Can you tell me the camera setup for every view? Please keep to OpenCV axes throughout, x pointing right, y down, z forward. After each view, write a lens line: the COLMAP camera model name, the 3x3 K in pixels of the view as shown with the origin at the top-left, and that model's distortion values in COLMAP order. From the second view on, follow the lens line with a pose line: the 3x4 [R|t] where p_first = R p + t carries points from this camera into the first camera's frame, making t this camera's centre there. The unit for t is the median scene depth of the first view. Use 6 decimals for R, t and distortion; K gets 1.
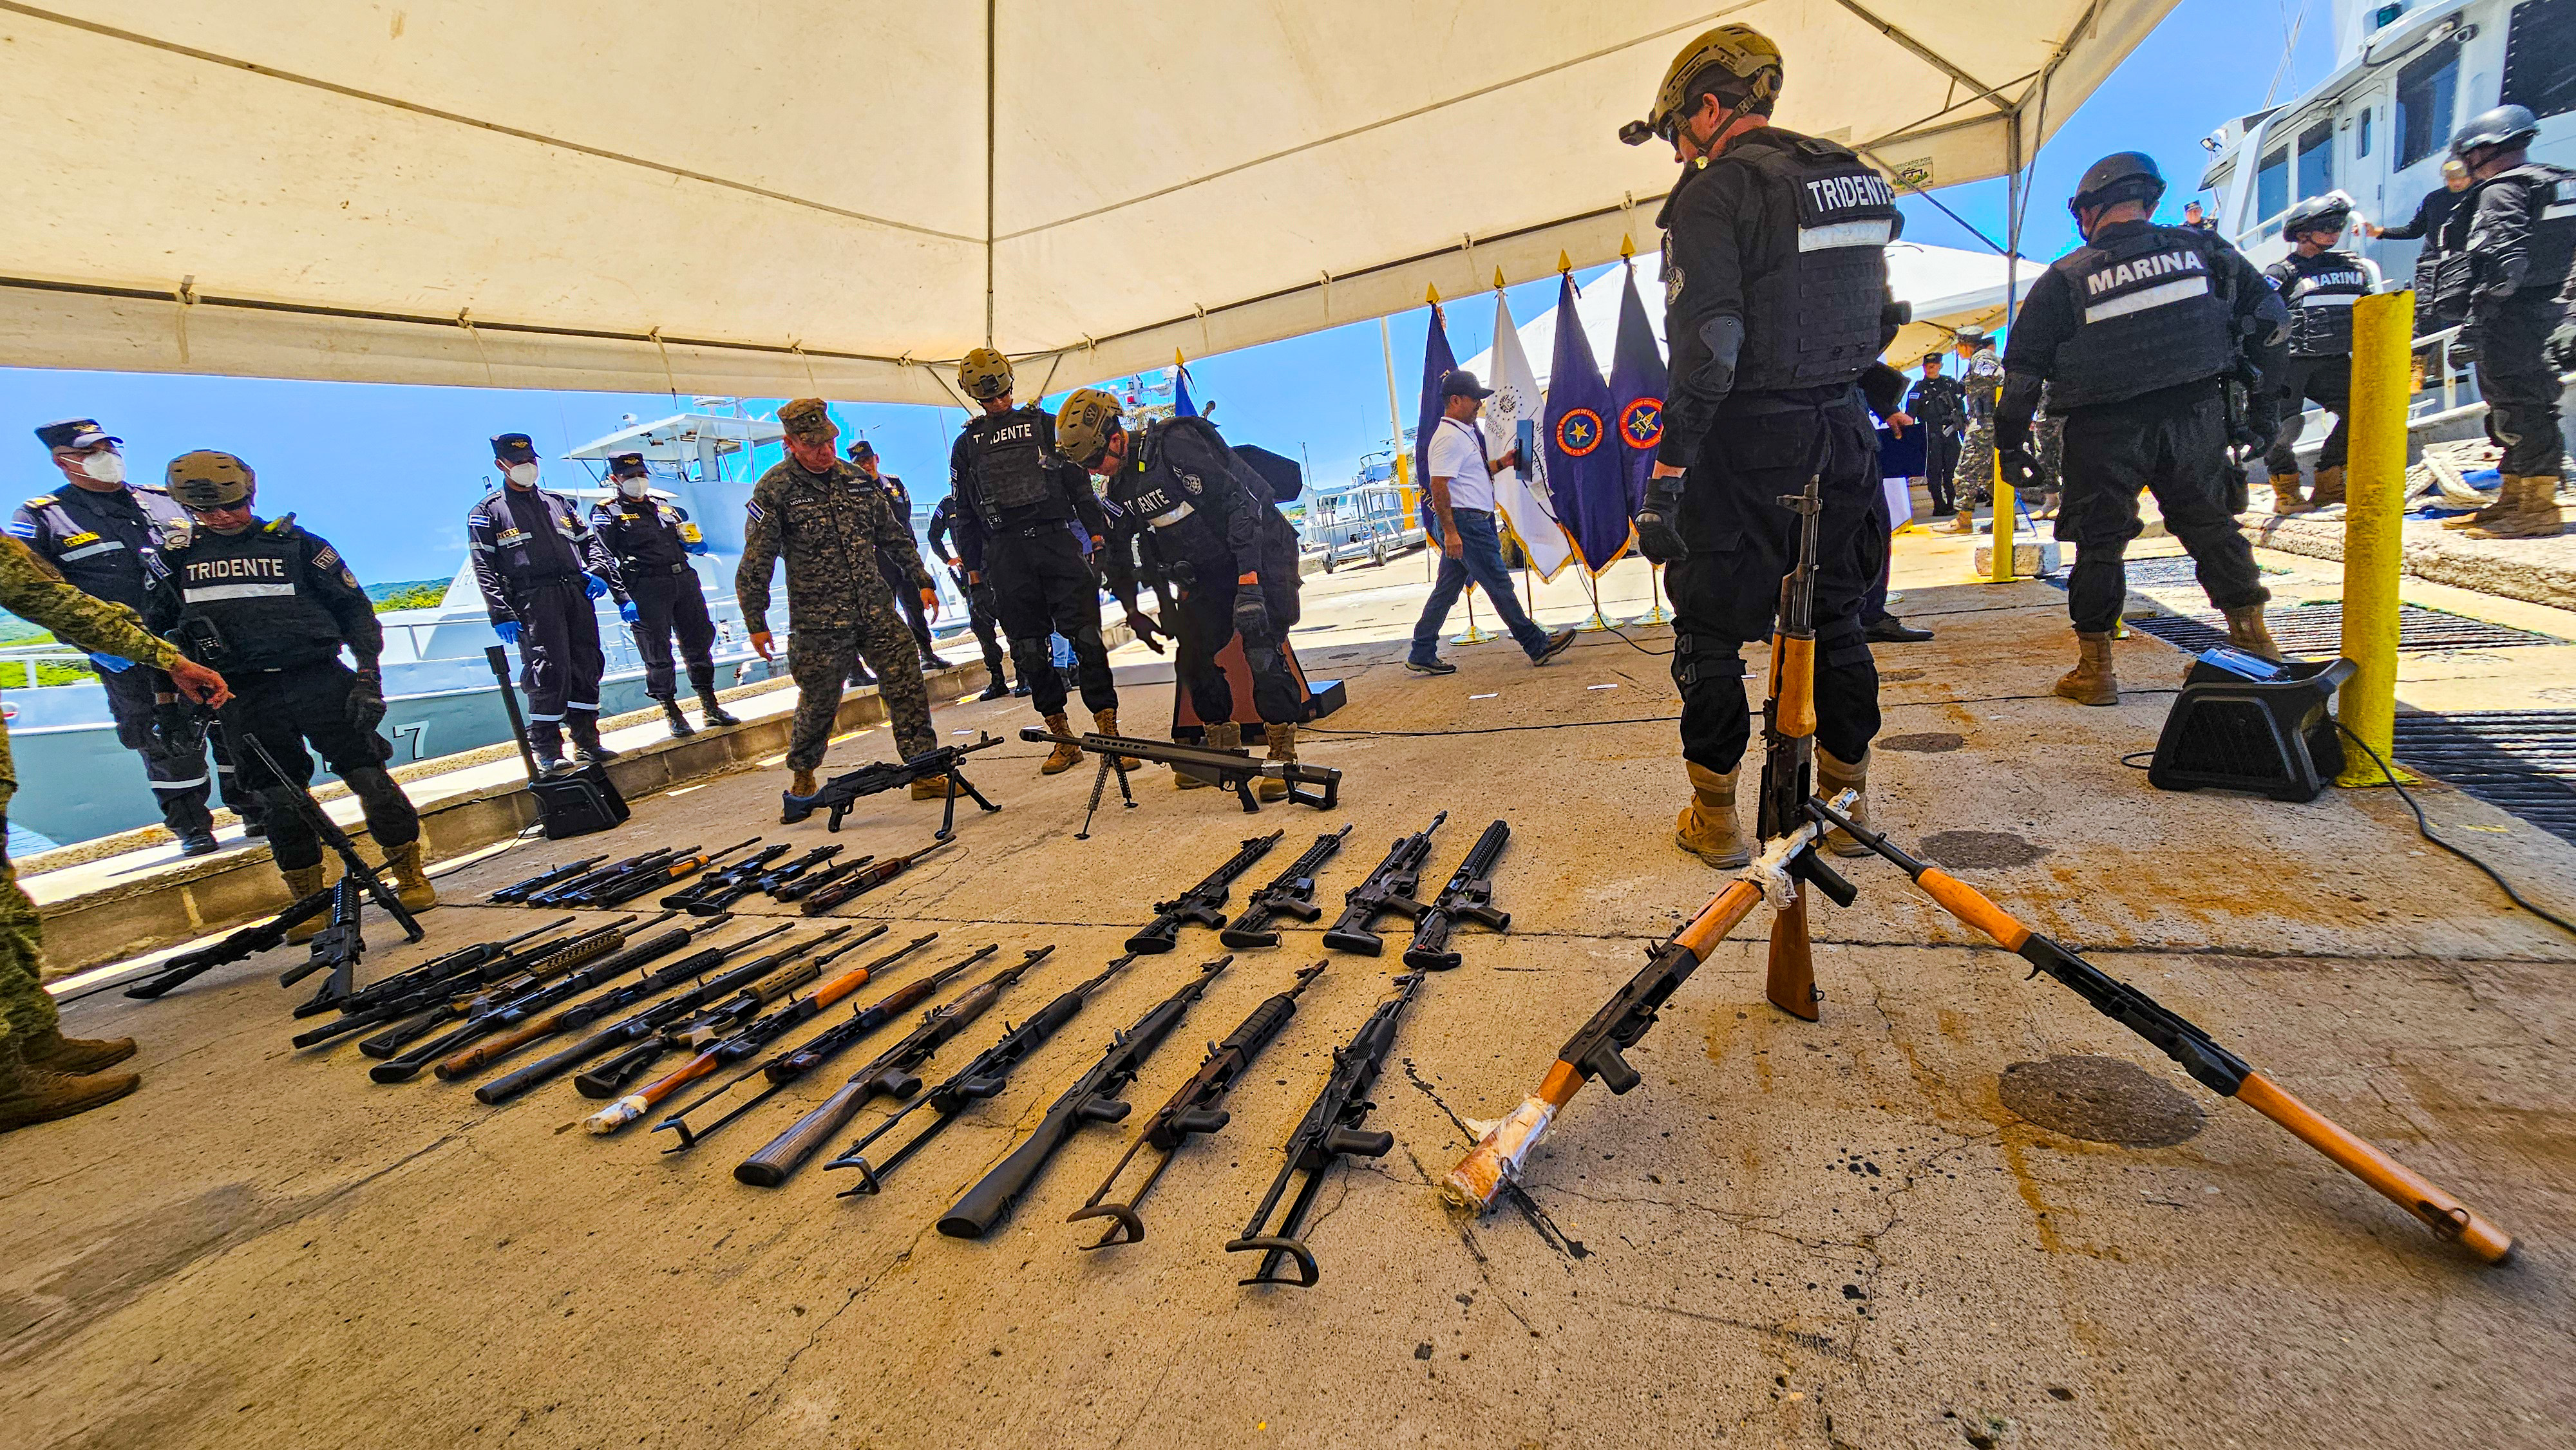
lens RADIAL K [[1034.3, 0, 1279.3], [0, 1034.3, 723.3], [0, 0, 1]] dist [-0.002026, -0.000210]
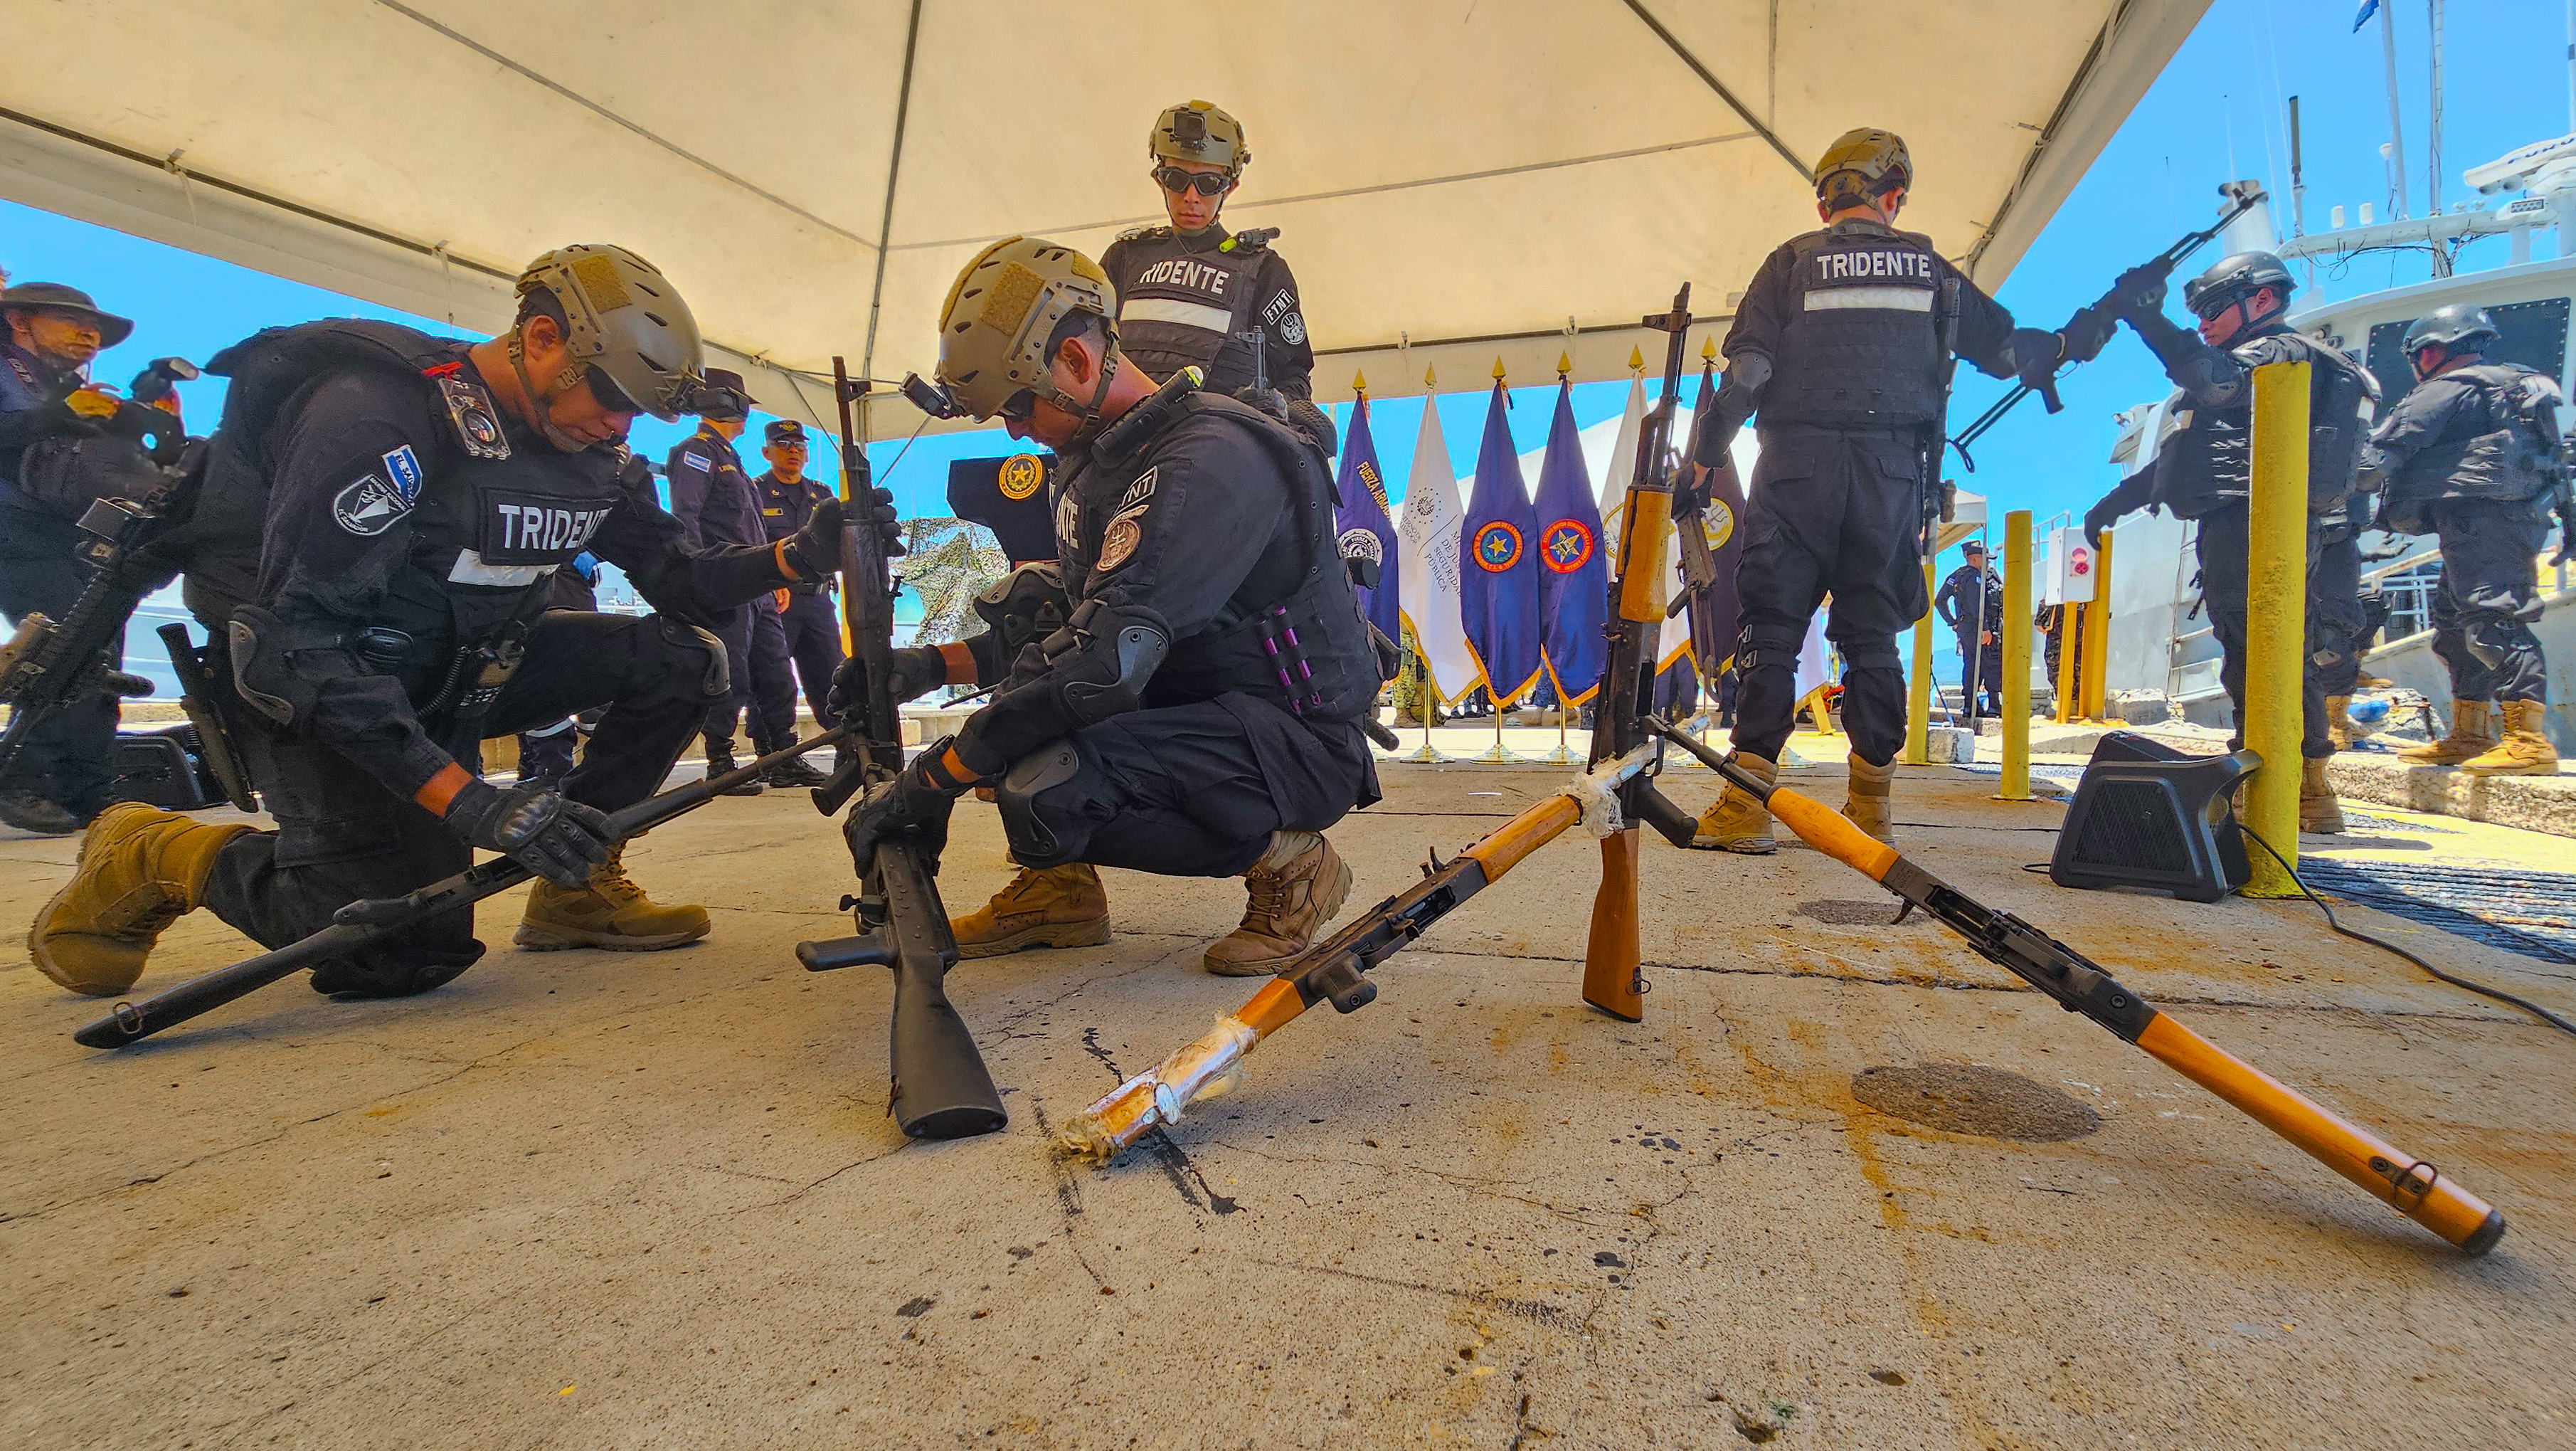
lens RADIAL K [[1151.8, 0, 1330.1], [0, 1151.8, 722.8], [0, 0, 1]] dist [-0.004620, 0.000154]
pose [[0.982323, 0.143791, 0.119853, 0.177651], [-0.122115, 0.977517, -0.171898, 0.261628], [-0.141875, 0.154224, 0.977797, 0.191044]]
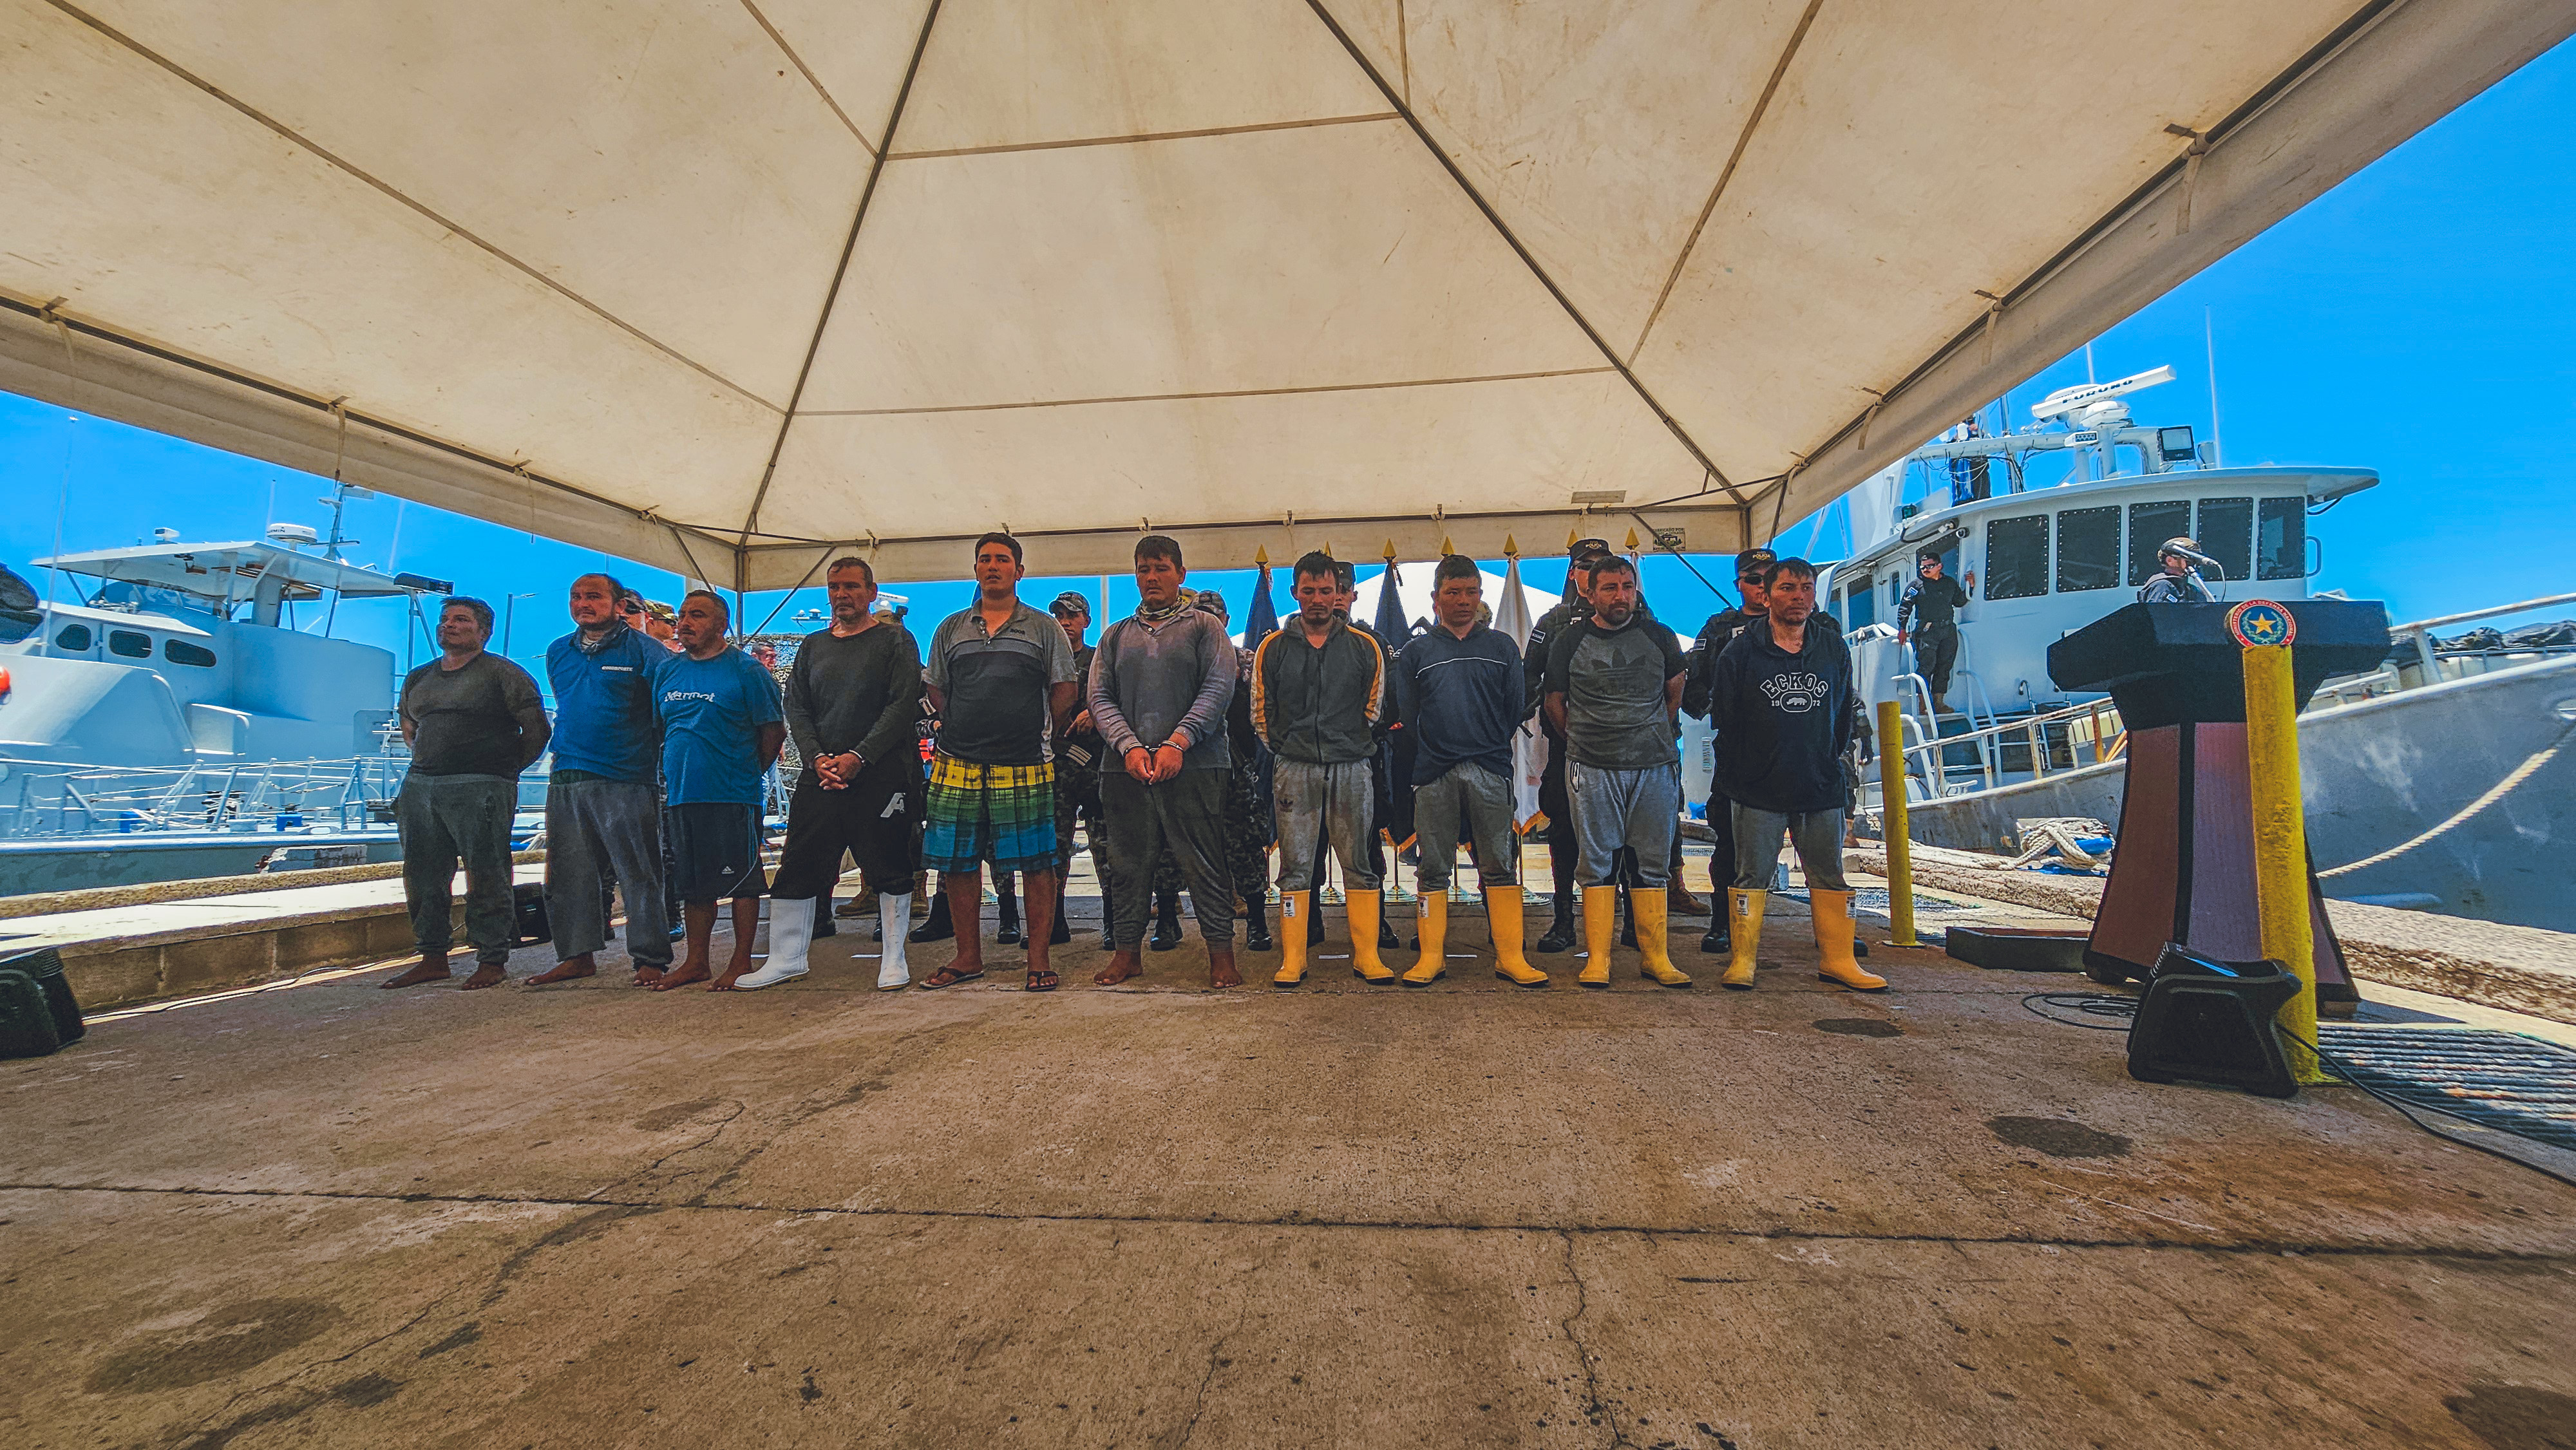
lens RADIAL K [[1034.3, 0, 1276.7], [0, 1034.3, 741.4], [0, 0, 1]] dist [-0.002026, -0.000210]
pose [[0.944662, 0.143115, 0.295182, -0.471723], [-0.066378, 0.964596, -0.255242, 0.088012], [-0.321260, 0.221523, 0.920717, 0.395503]]
